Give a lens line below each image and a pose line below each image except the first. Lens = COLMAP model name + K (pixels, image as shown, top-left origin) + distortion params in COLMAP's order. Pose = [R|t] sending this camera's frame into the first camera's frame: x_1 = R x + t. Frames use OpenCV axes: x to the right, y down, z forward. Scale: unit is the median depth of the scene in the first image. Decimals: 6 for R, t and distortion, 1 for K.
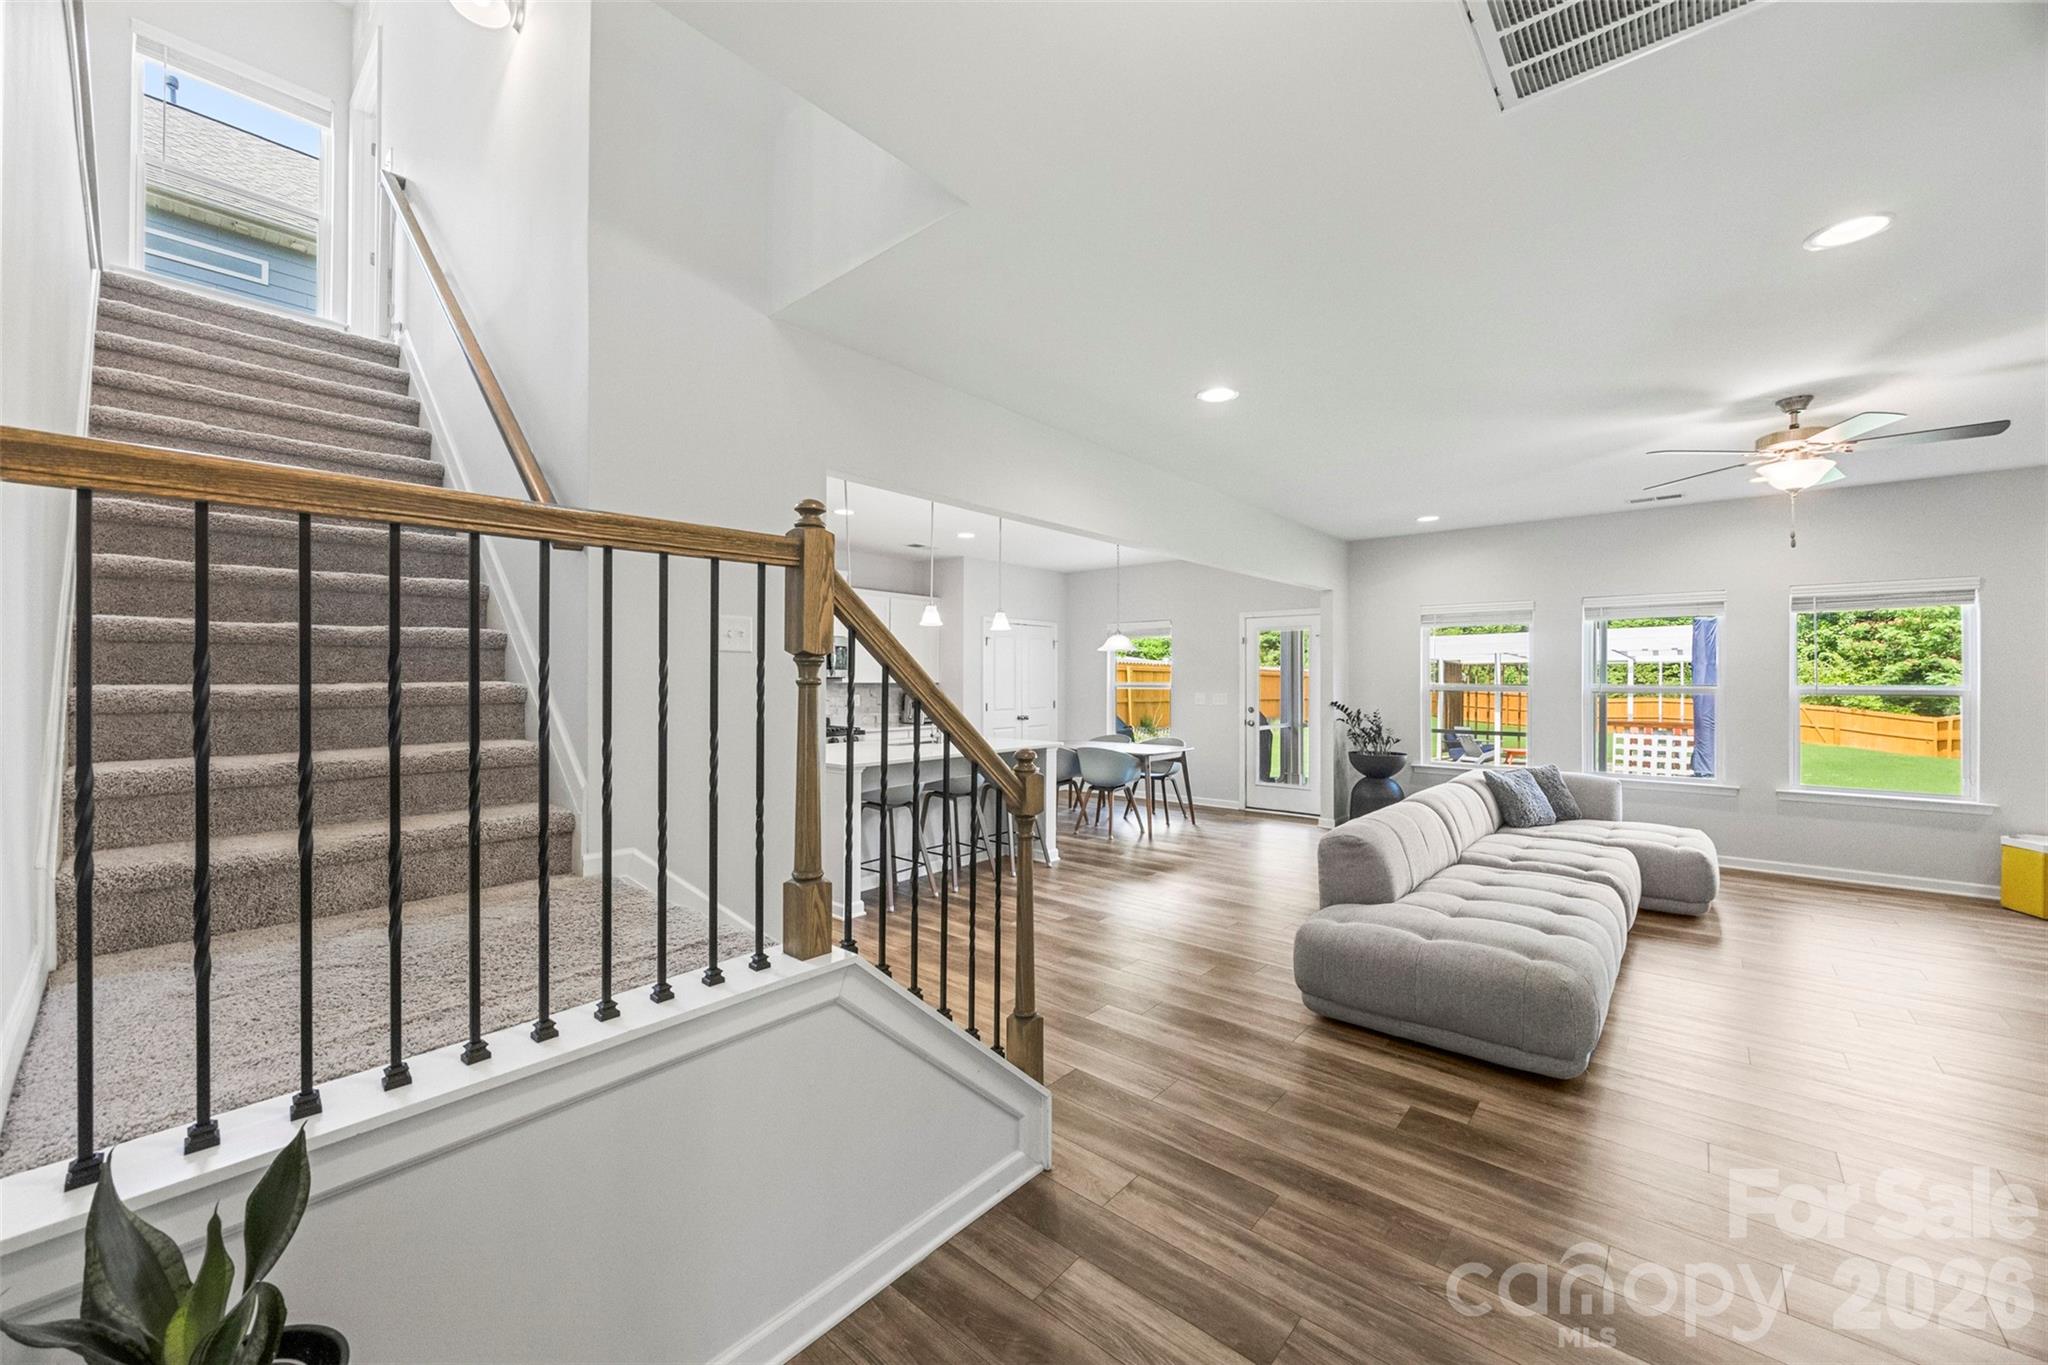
lens RADIAL K [[773.6, 0, 1022.6], [0, 773.6, 675.4], [0, 0, 1]] dist [-0.004893, 0.000250]
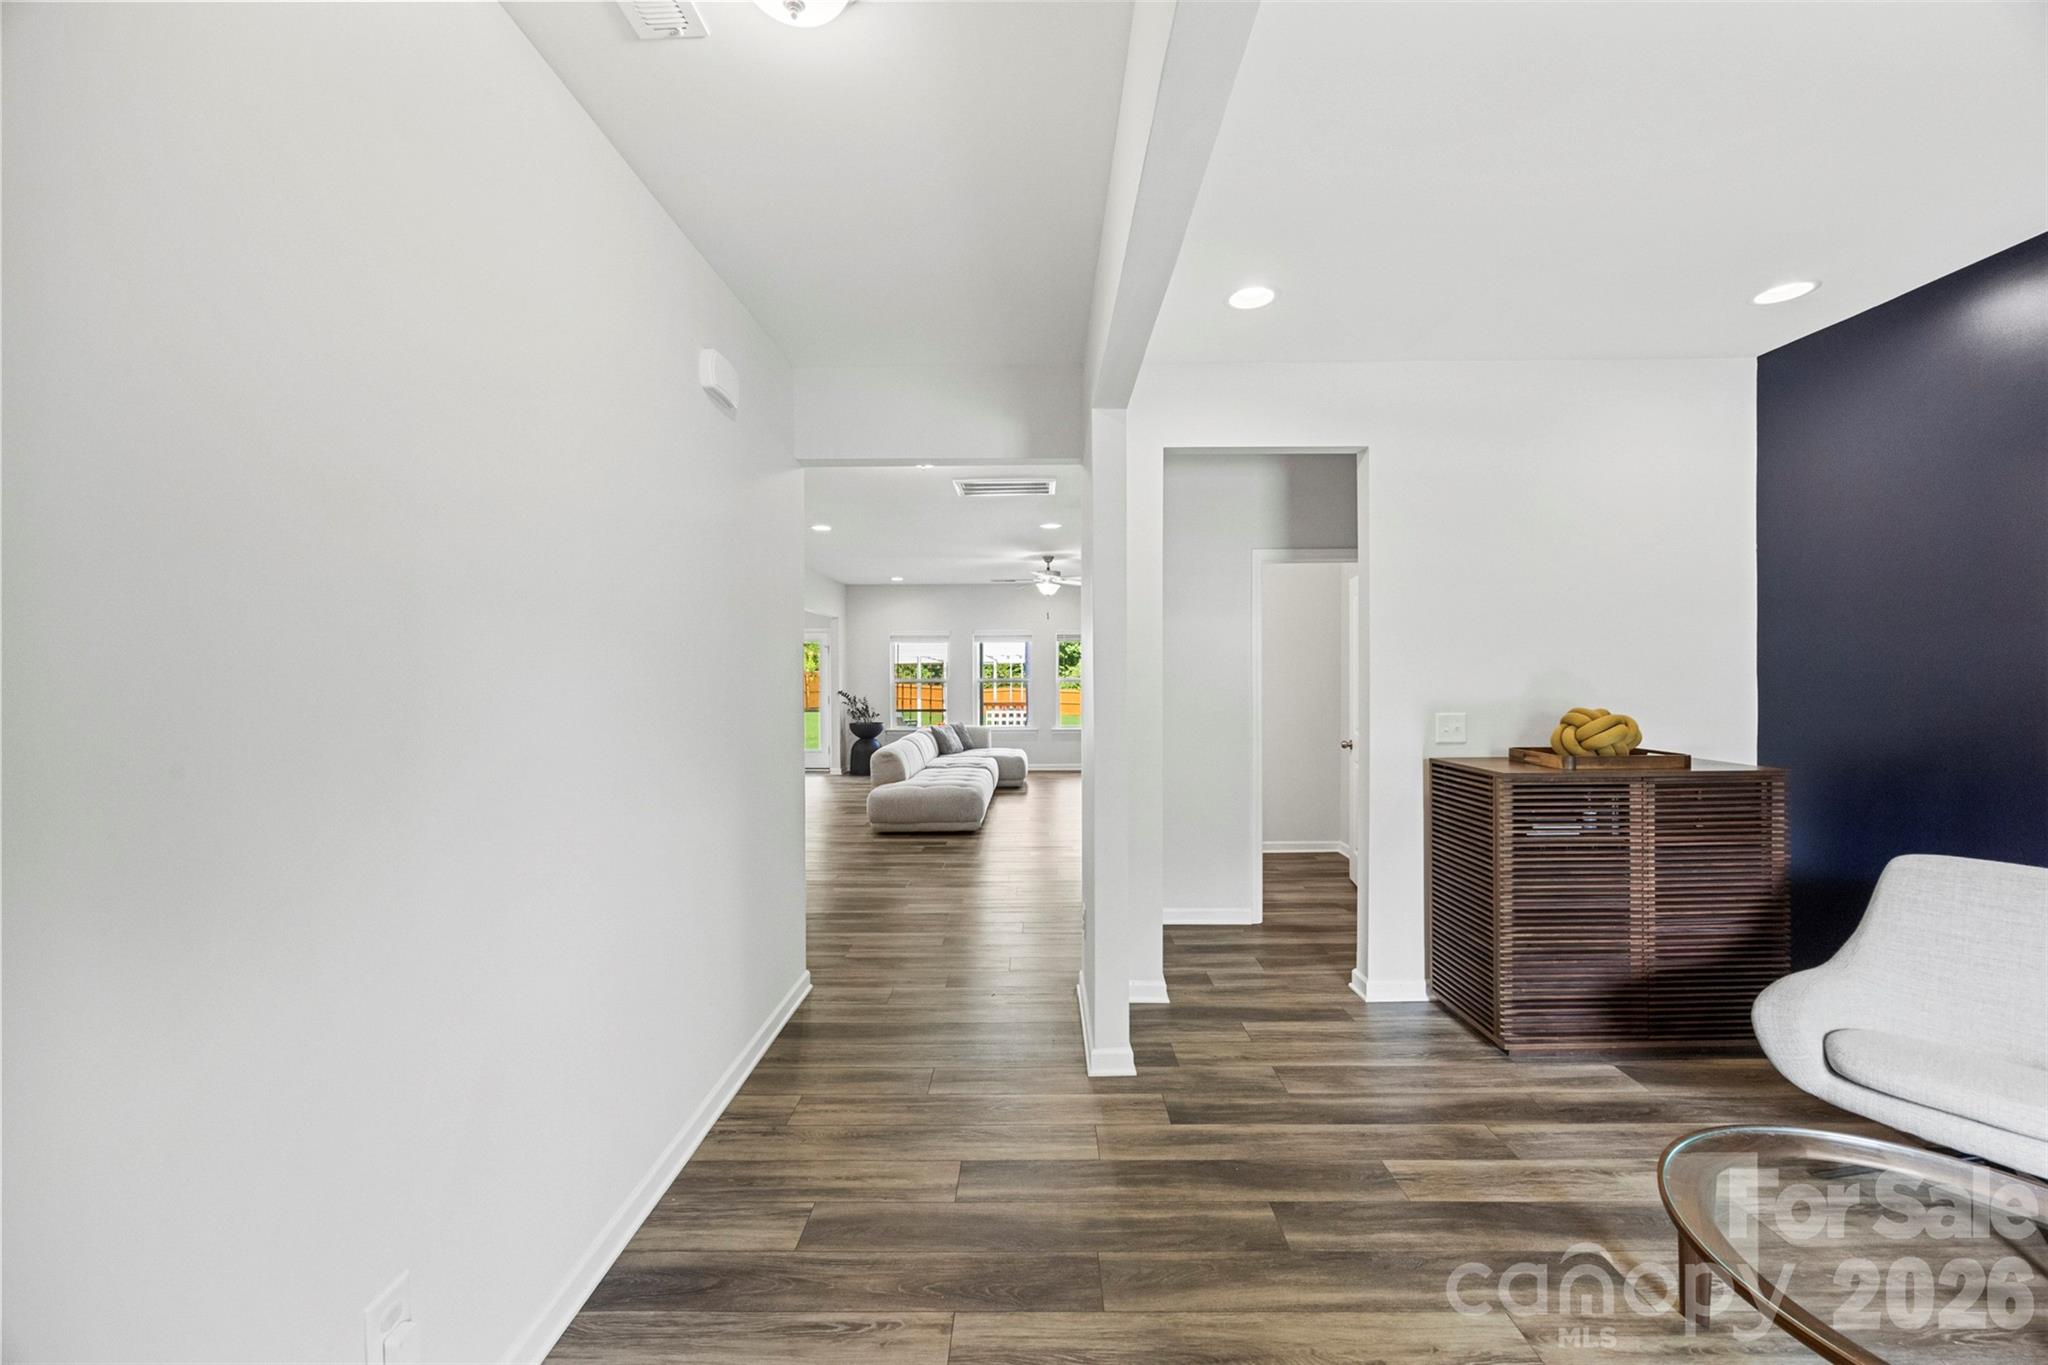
lens RADIAL K [[773.6, 0, 1025.4], [0, 773.6, 676.6], [0, 0, 1]] dist [-0.004893, 0.000250]
pose [[0.761511, -0.007649, 0.648106, -0.303736], [0.003698, 0.999965, 0.007457, -0.004439], [-0.648141, -0.003282, 0.761513, -0.392369]]
